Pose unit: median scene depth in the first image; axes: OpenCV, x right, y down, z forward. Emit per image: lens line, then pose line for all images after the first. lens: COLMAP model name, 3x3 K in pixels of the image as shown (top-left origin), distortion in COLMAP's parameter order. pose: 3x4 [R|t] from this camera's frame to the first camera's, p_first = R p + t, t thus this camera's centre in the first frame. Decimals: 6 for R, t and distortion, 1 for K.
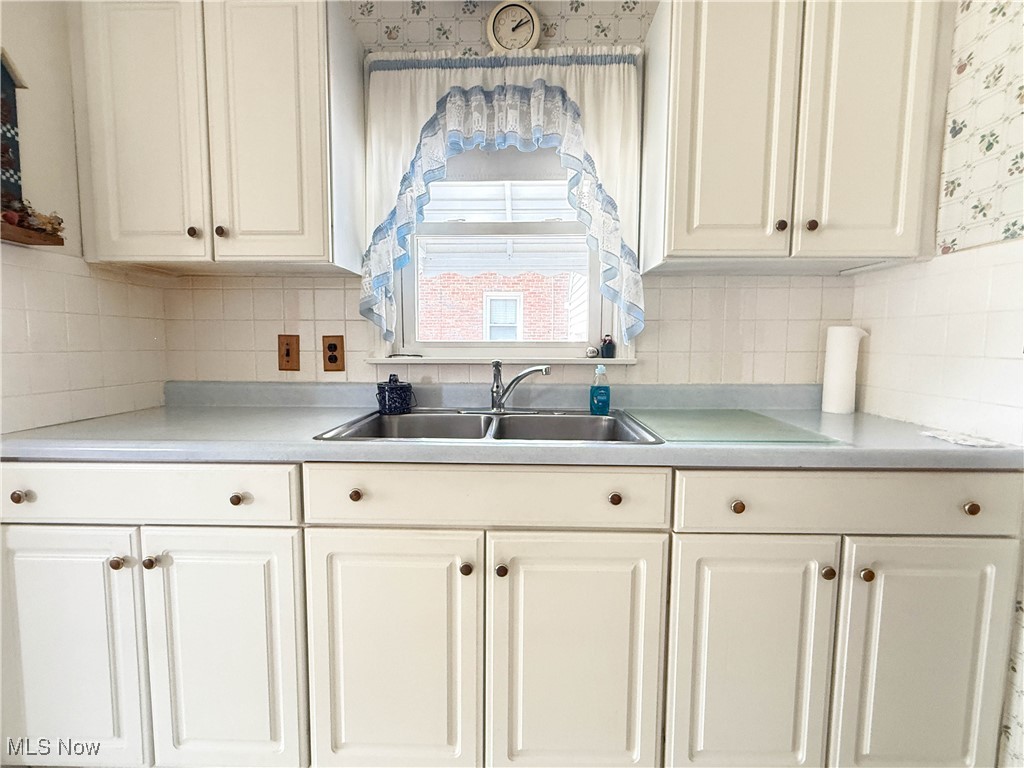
lens RADIAL K [[464.3, 0, 511.3], [0, 464.3, 388.0], [0, 0, 1]] dist [-0.002297, -0.000287]
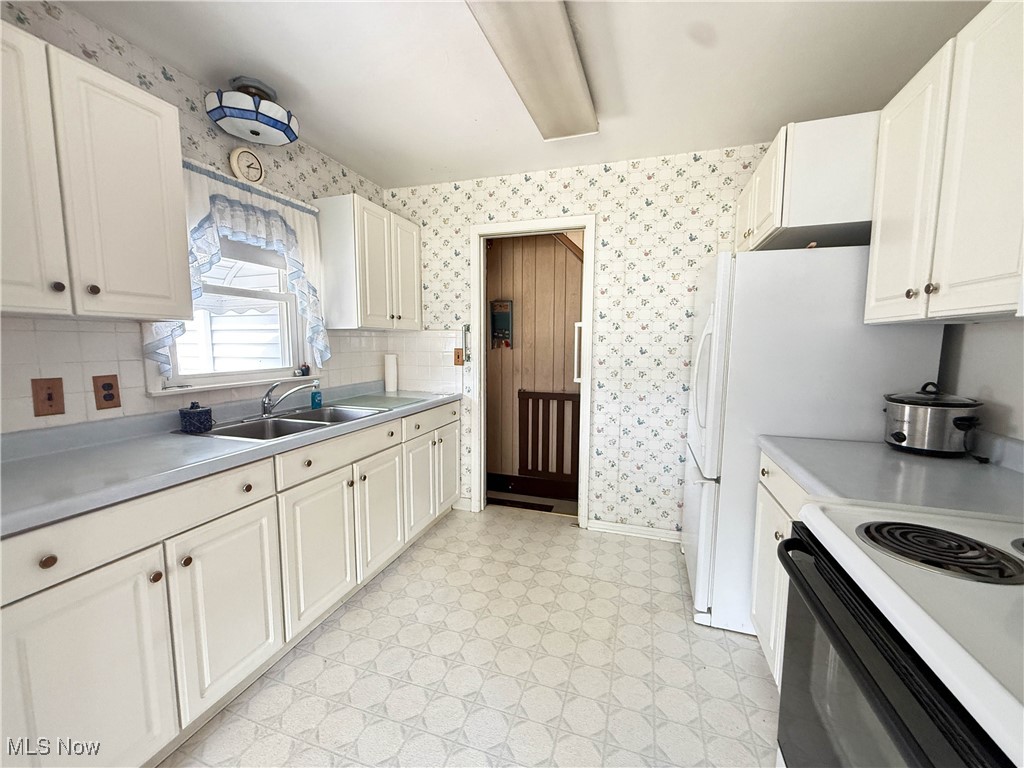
lens RADIAL K [[408.0, 0, 512.4], [0, 408.0, 384.8], [0, 0, 1]] dist [0.000561, -0.000438]
pose [[0.288595, -0.099614, 0.952255, -1.075375], [0.090658, 0.992948, 0.076395, -0.083779], [-0.953150, 0.064282, 0.295591, -0.174781]]
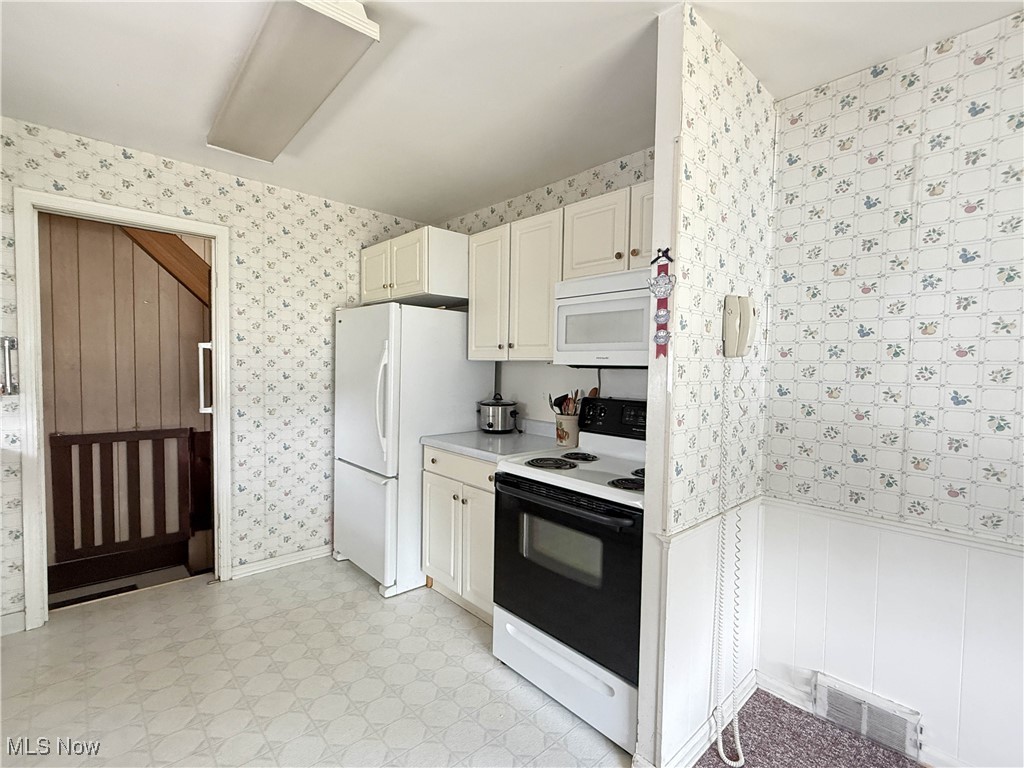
lens RADIAL K [[464.3, 0, 512.9], [0, 464.3, 385.4], [0, 0, 1]] dist [-0.002297, -0.000287]
pose [[-0.690651, -0.046453, 0.721694, -1.342764], [0.049205, 0.992604, 0.110979, -0.175437], [-0.721512, 0.112159, -0.683257, 0.460055]]
